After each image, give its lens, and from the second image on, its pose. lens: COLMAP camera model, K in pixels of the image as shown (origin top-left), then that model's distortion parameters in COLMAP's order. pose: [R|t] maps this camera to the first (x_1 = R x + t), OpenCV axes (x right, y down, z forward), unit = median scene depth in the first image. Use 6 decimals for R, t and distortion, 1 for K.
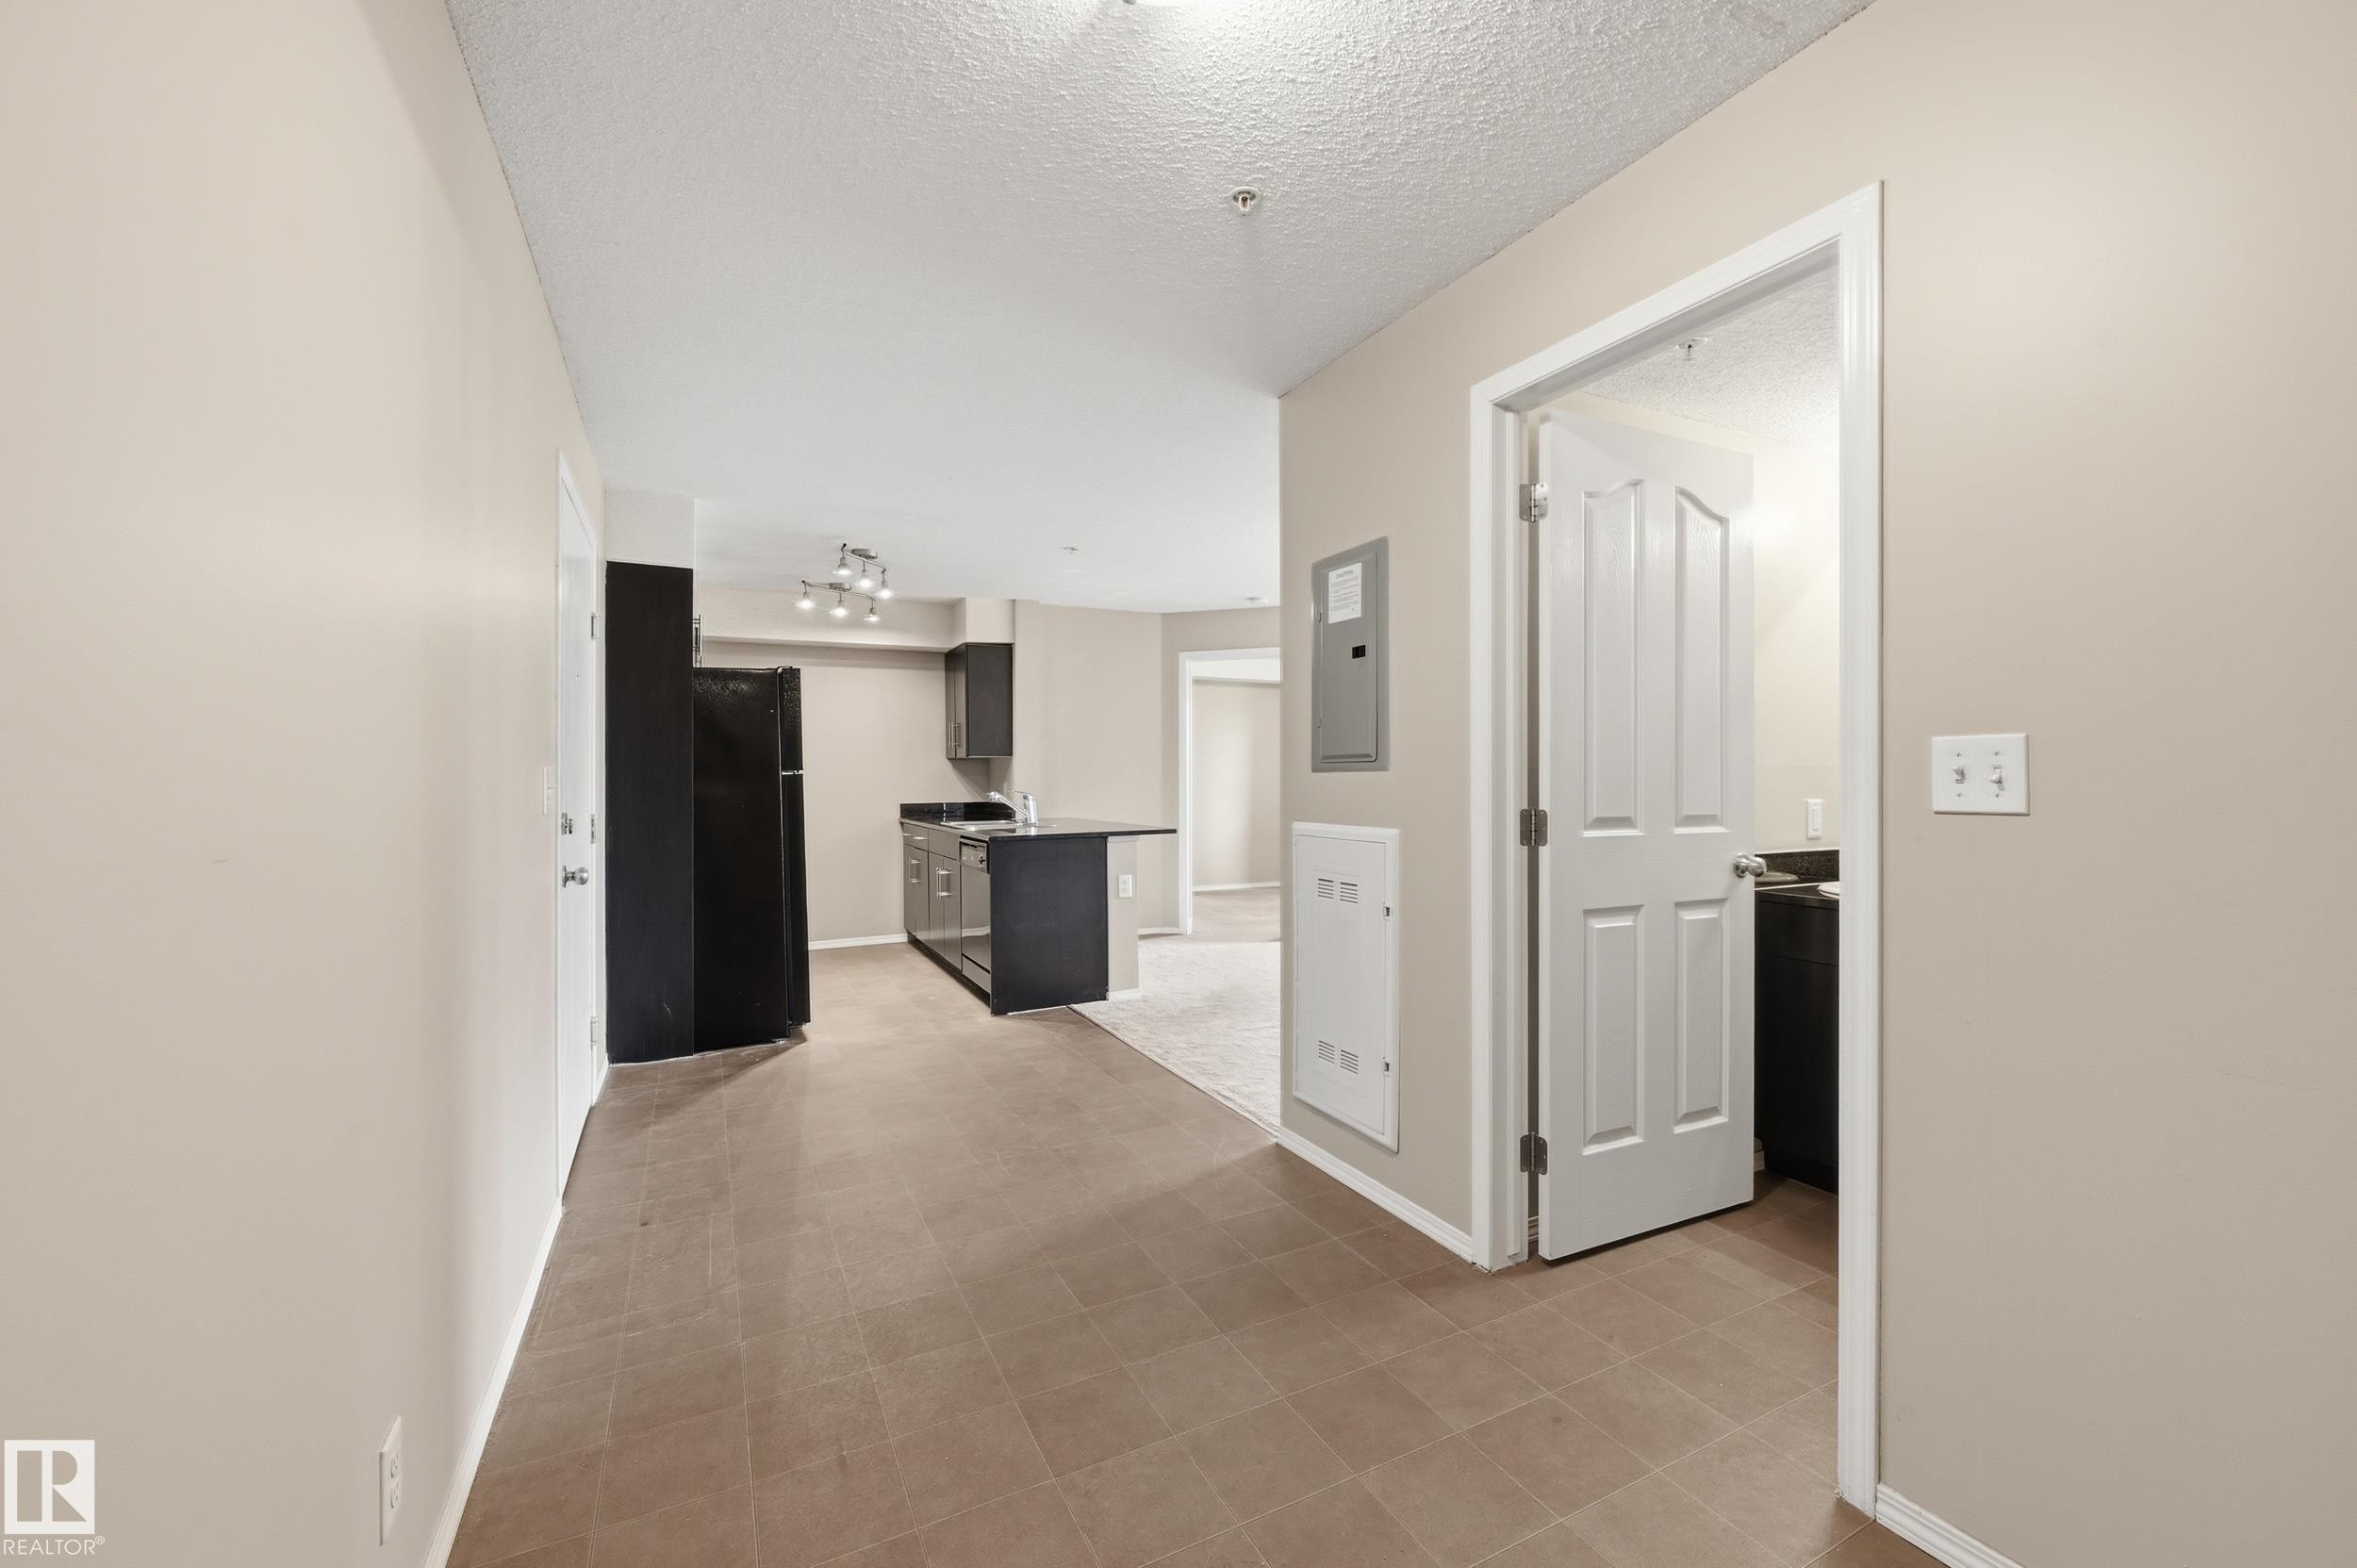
lens RADIAL K [[938.0, 0, 1179.6], [0, 938.0, 776.9], [0, 0, 1]] dist [-0.000330, 0.000119]
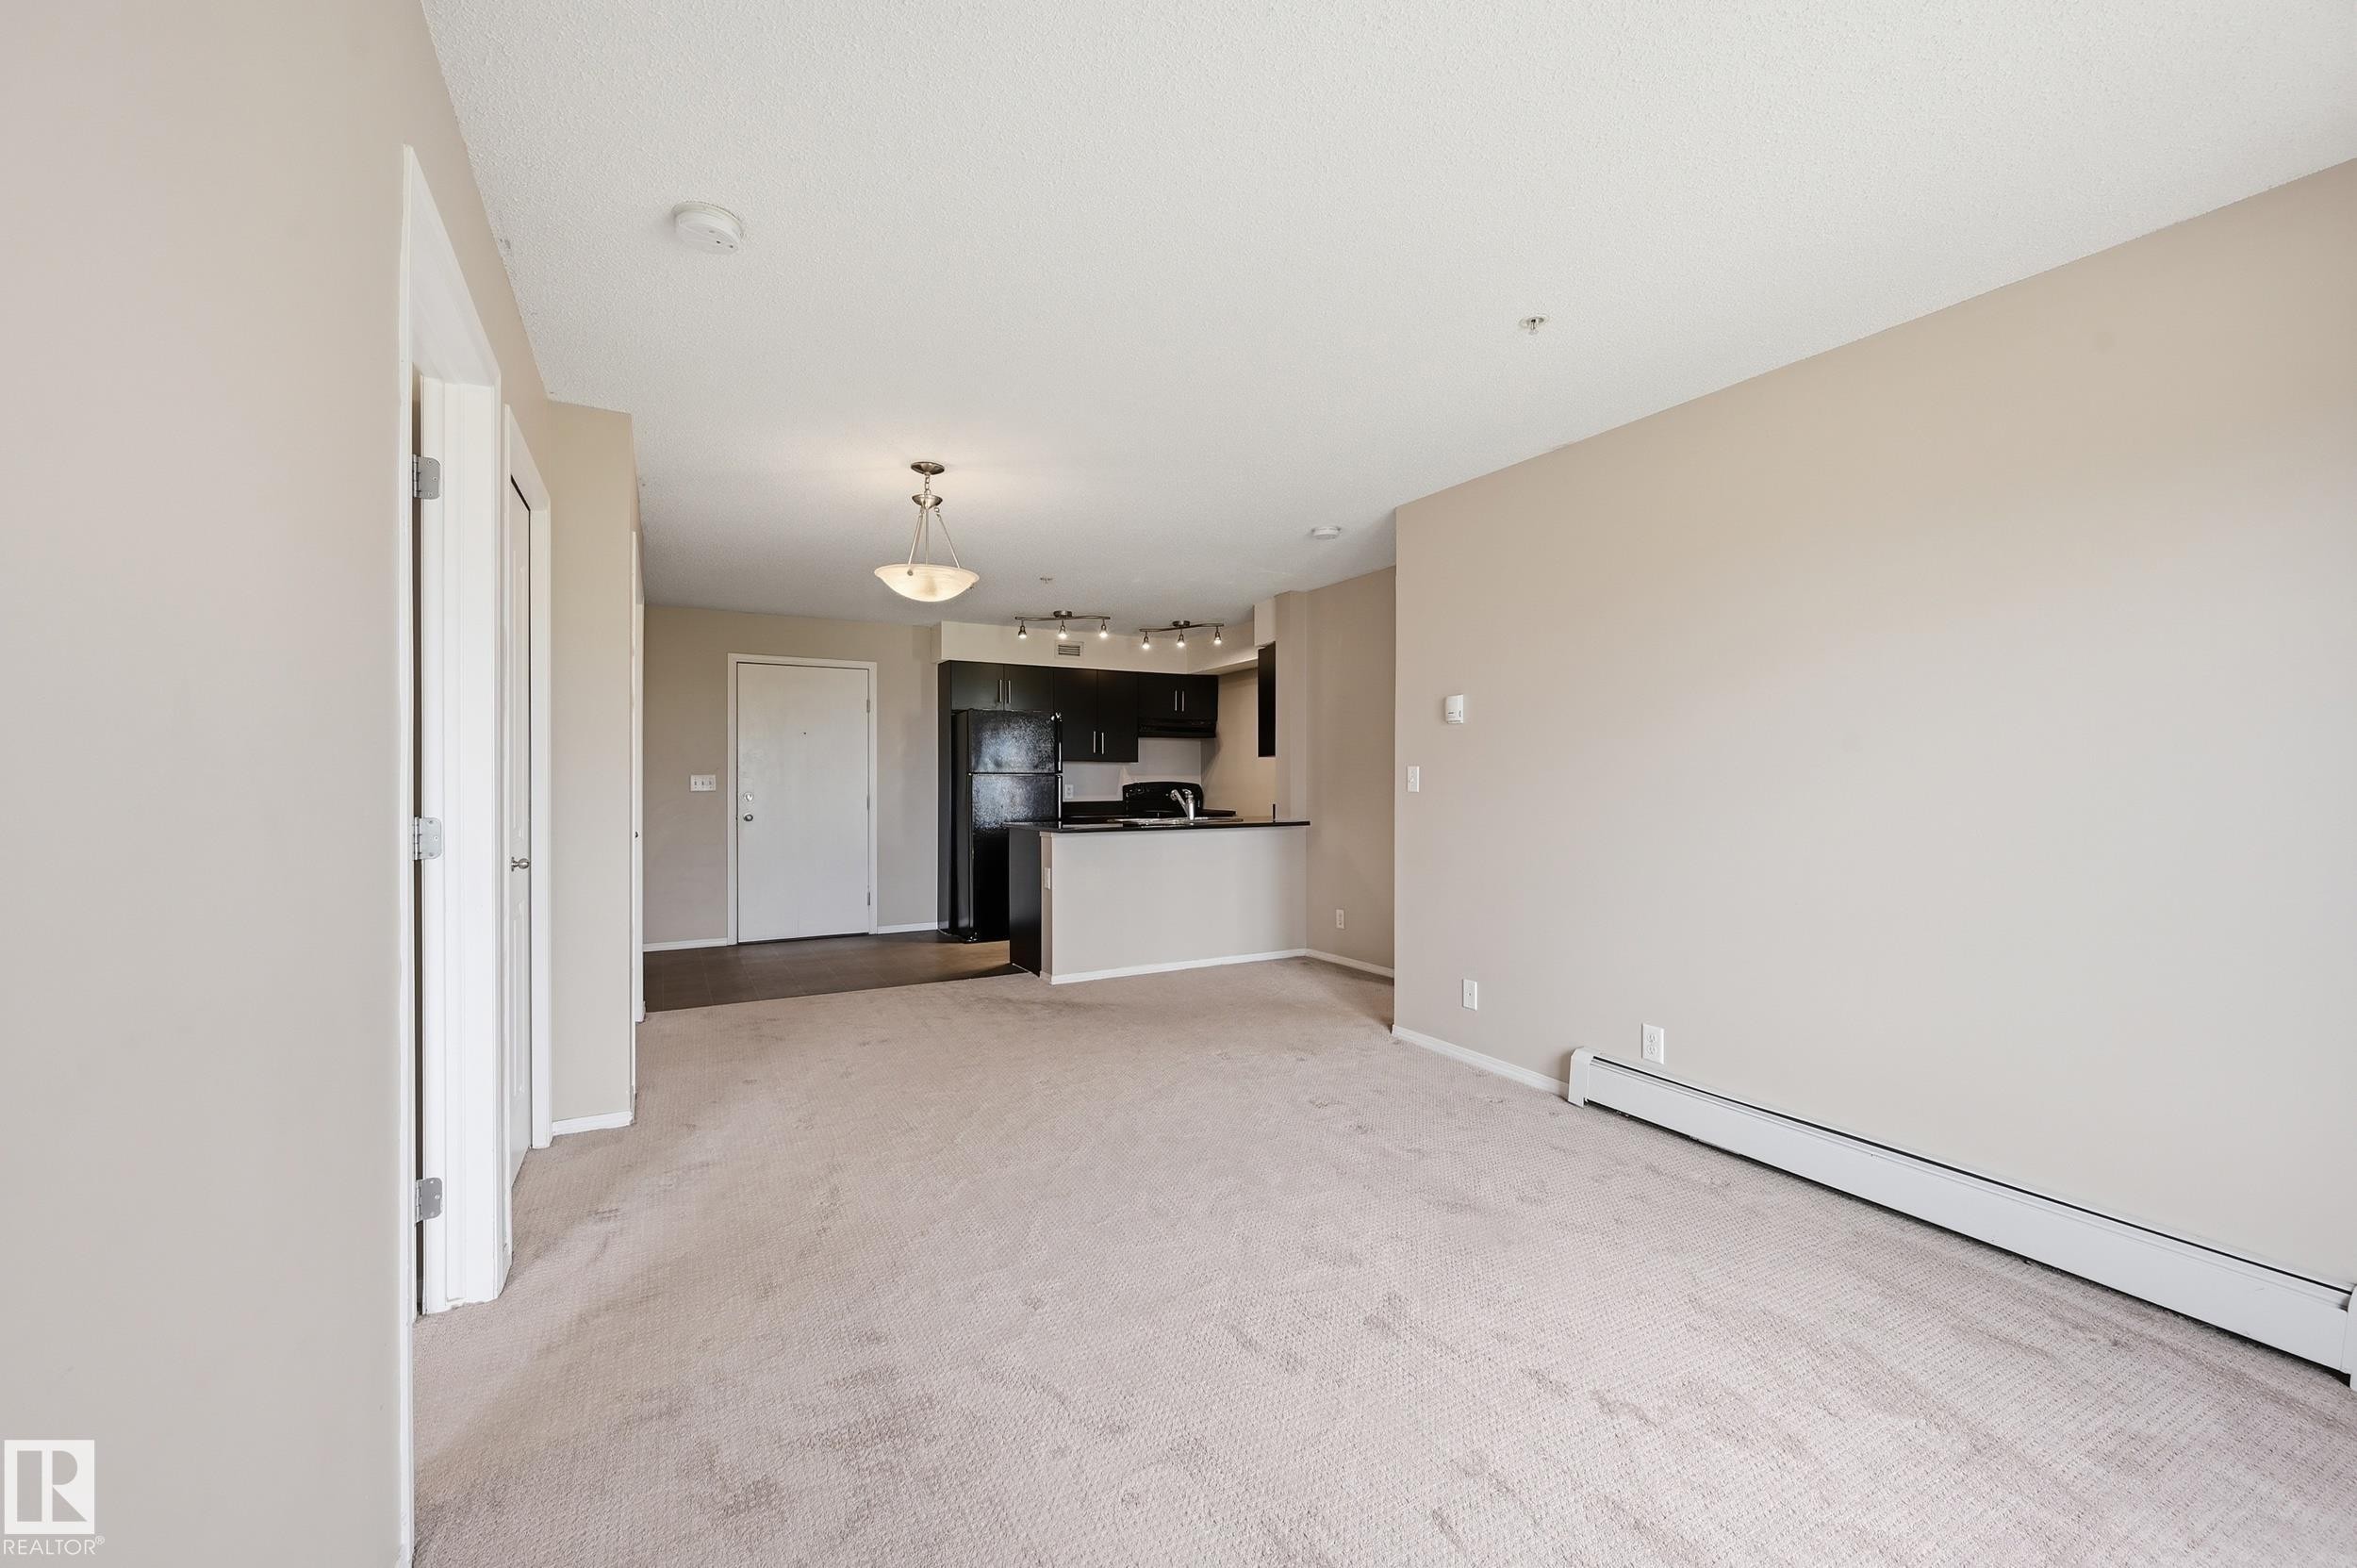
lens RADIAL K [[938.0, 0, 1179.6], [0, 938.0, 776.9], [0, 0, 1]] dist [-0.000330, 0.000119]
pose [[0.035123, 0.001879, -0.999381, 1.005086], [0.001900, 0.999996, 0.001946, -0.003617], [0.999381, -0.001967, 0.035119, 1.081019]]
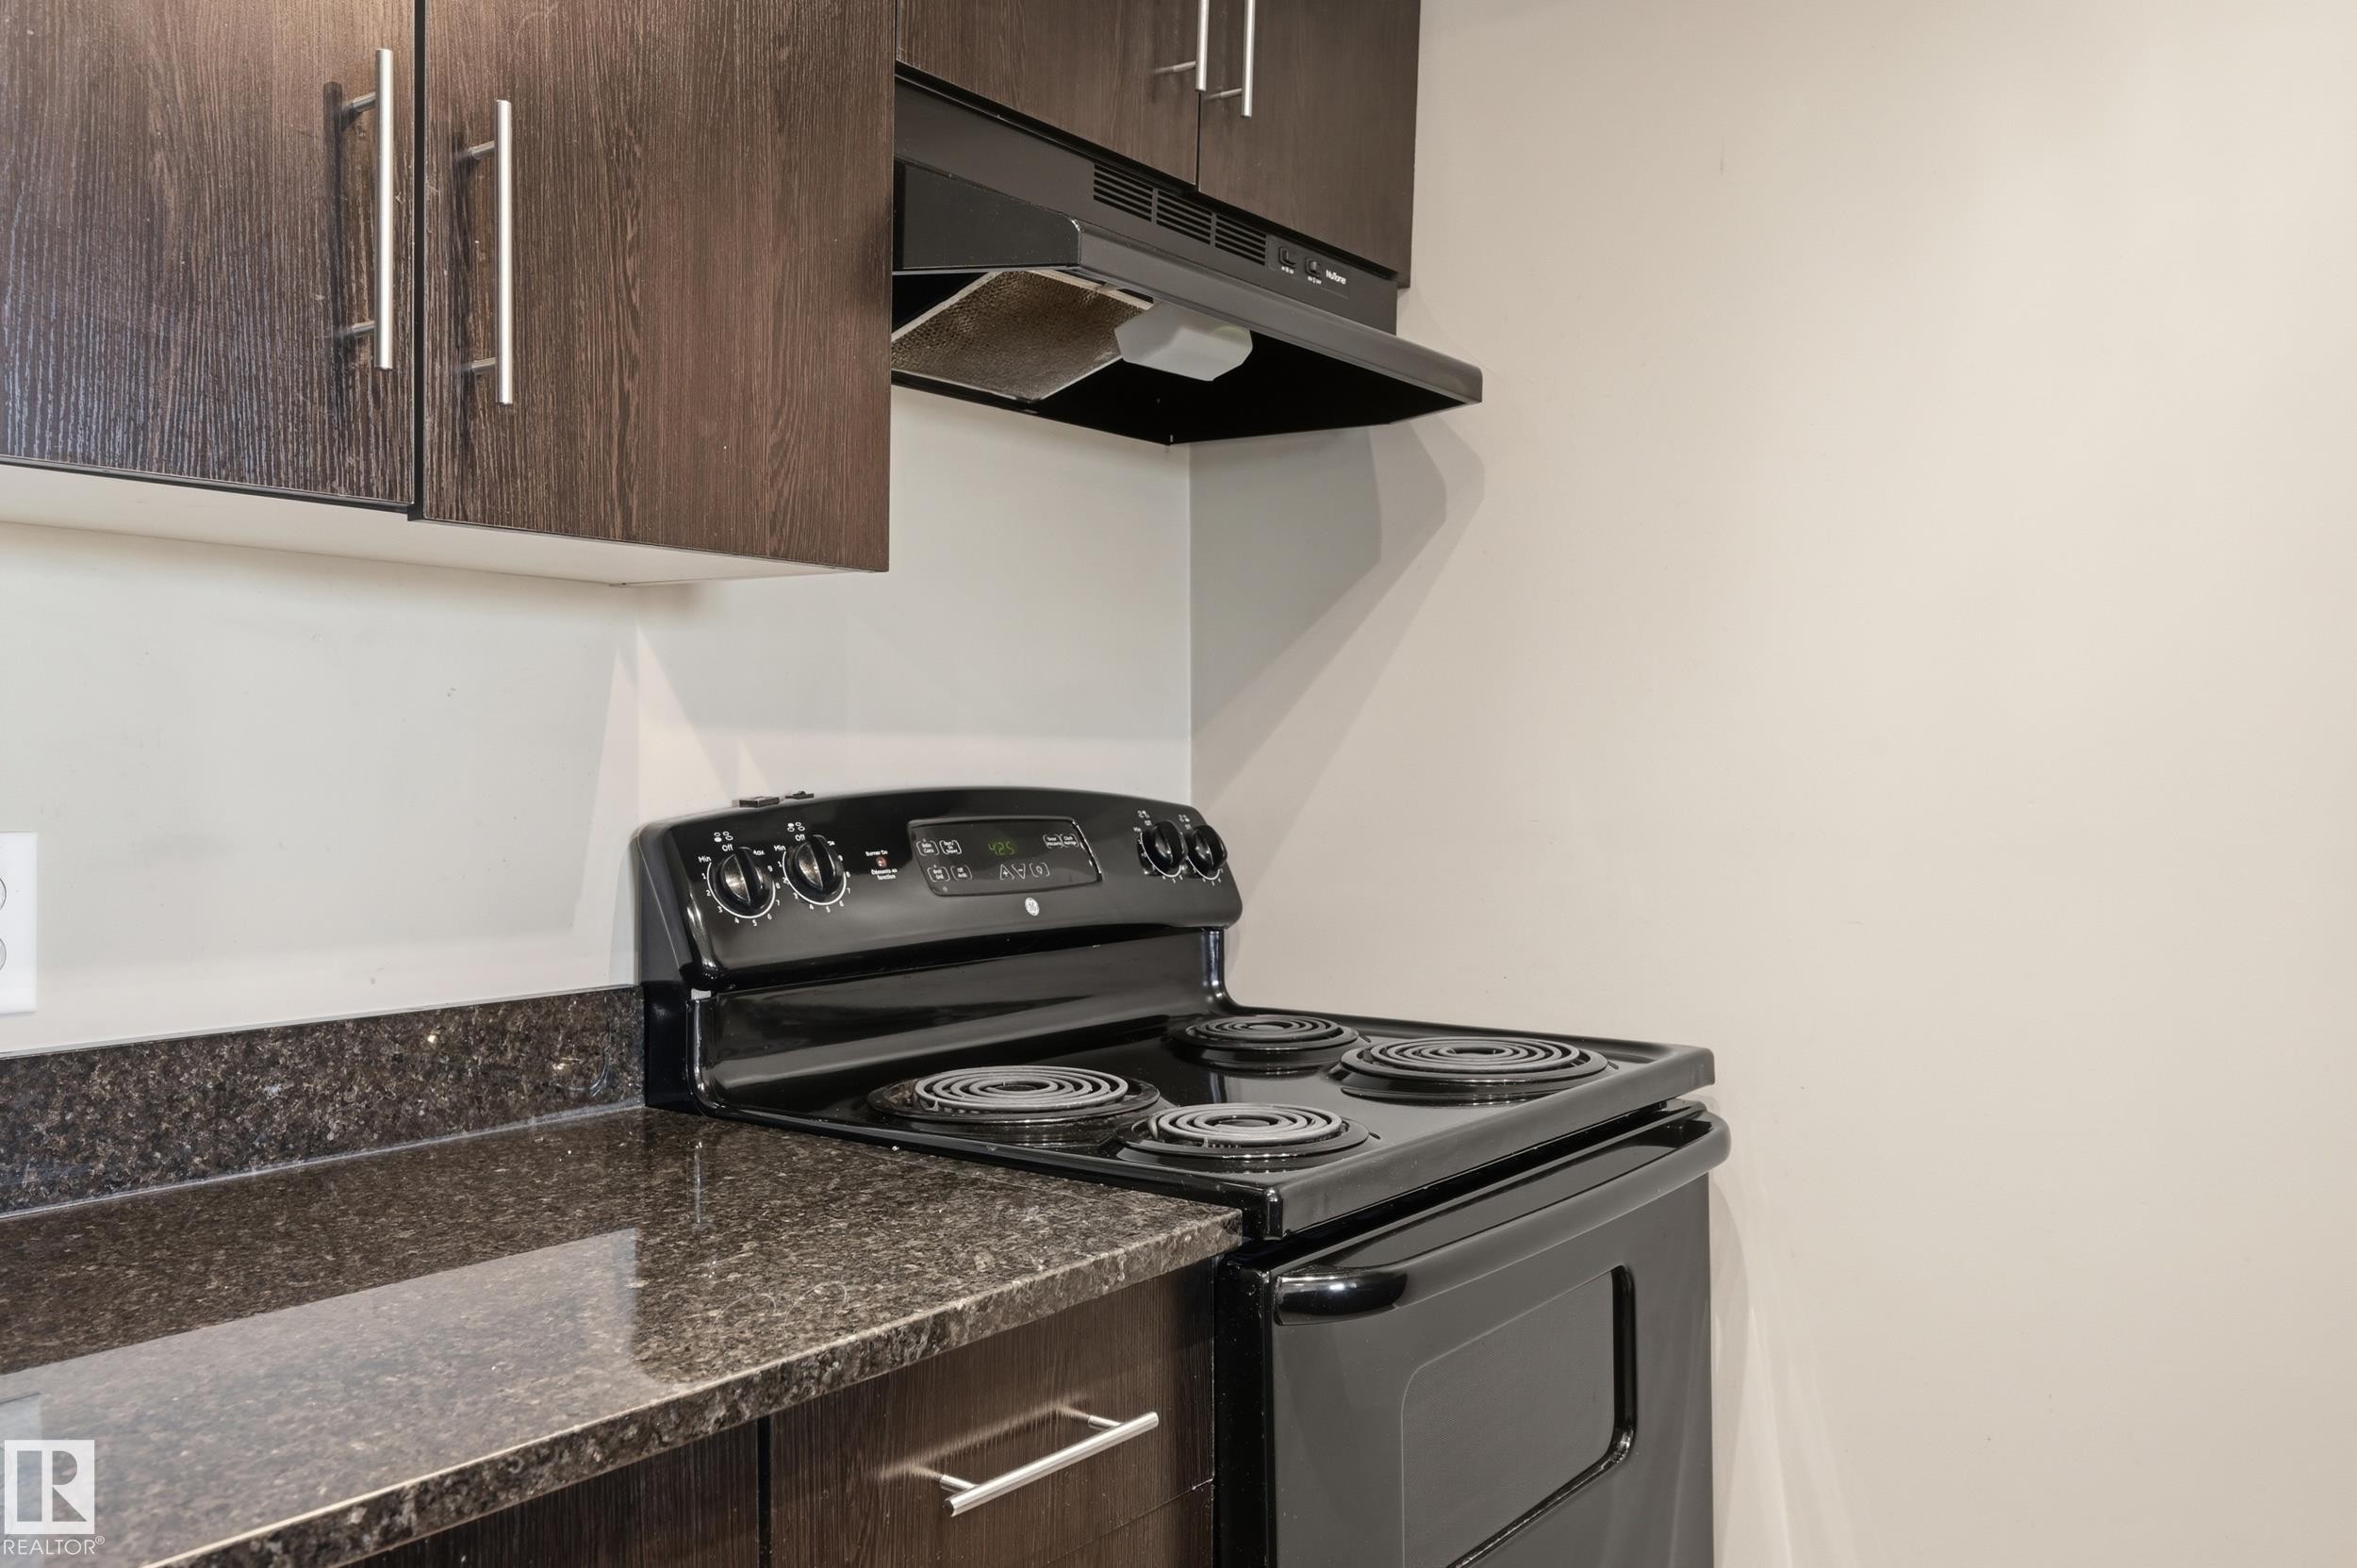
lens RADIAL K [[1884.0, 0, 1178.5], [0, 1884.0, 784.0], [0, 0, 1]] dist [-0.002086, 0.000018]
pose [[0.439359, 0.008116, -0.898275, -0.291303], [0.002622, 0.999943, 0.010317, 0.003960], [0.898308, -0.006889, 0.439313, 0.984261]]
